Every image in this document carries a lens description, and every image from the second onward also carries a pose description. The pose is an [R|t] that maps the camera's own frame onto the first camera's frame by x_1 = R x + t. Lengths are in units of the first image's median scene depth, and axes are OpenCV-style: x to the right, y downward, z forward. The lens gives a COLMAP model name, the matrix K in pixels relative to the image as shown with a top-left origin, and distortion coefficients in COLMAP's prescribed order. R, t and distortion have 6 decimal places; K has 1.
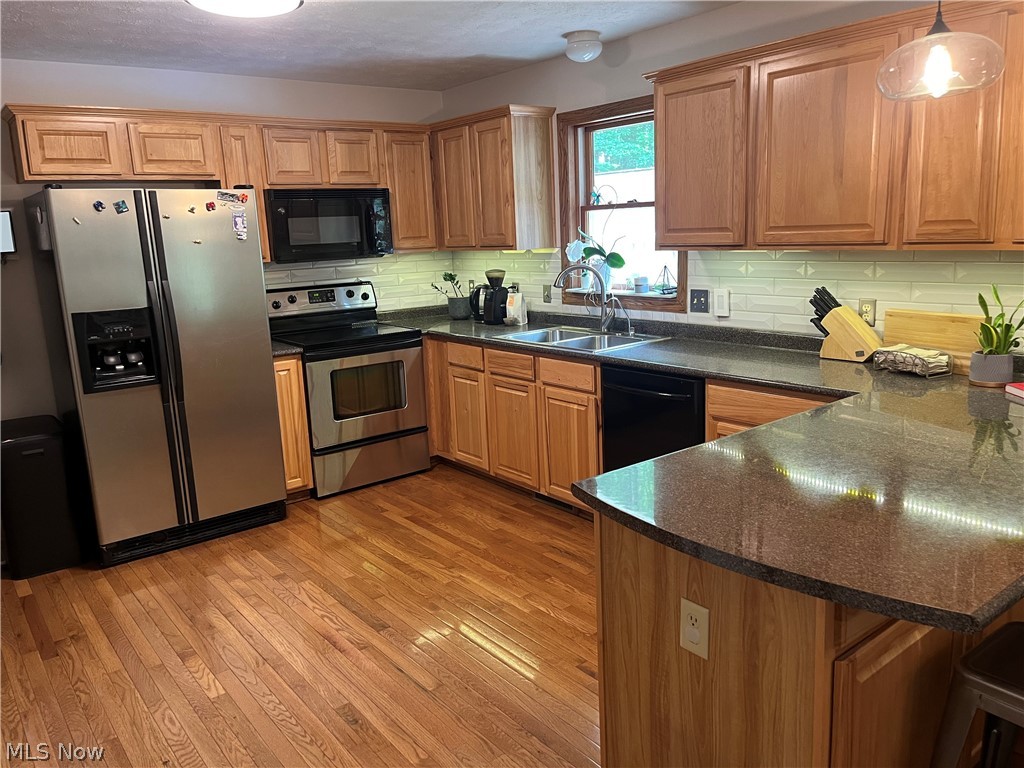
lens RADIAL K [[787.5, 0, 512.0], [0, 787.5, 384.0], [0, 0, 1]] dist [0.037094, -0.000769]
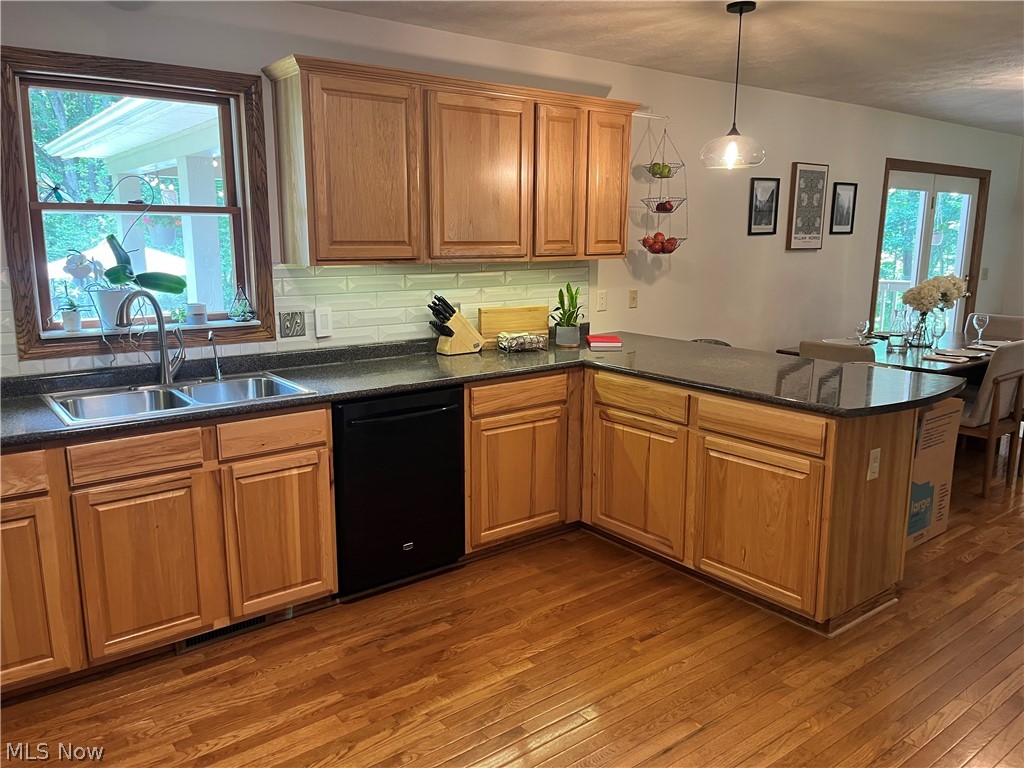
lens RADIAL K [[771.9, 0, 512.0], [0, 771.9, 384.0], [0, 0, 1]] dist [0.005968, -0.001118]
pose [[0.000258, -0.148494, 0.988913, -0.662074], [0.195087, 0.969920, 0.145591, -0.124343], [-0.980786, 0.192887, 0.029220, 0.787821]]
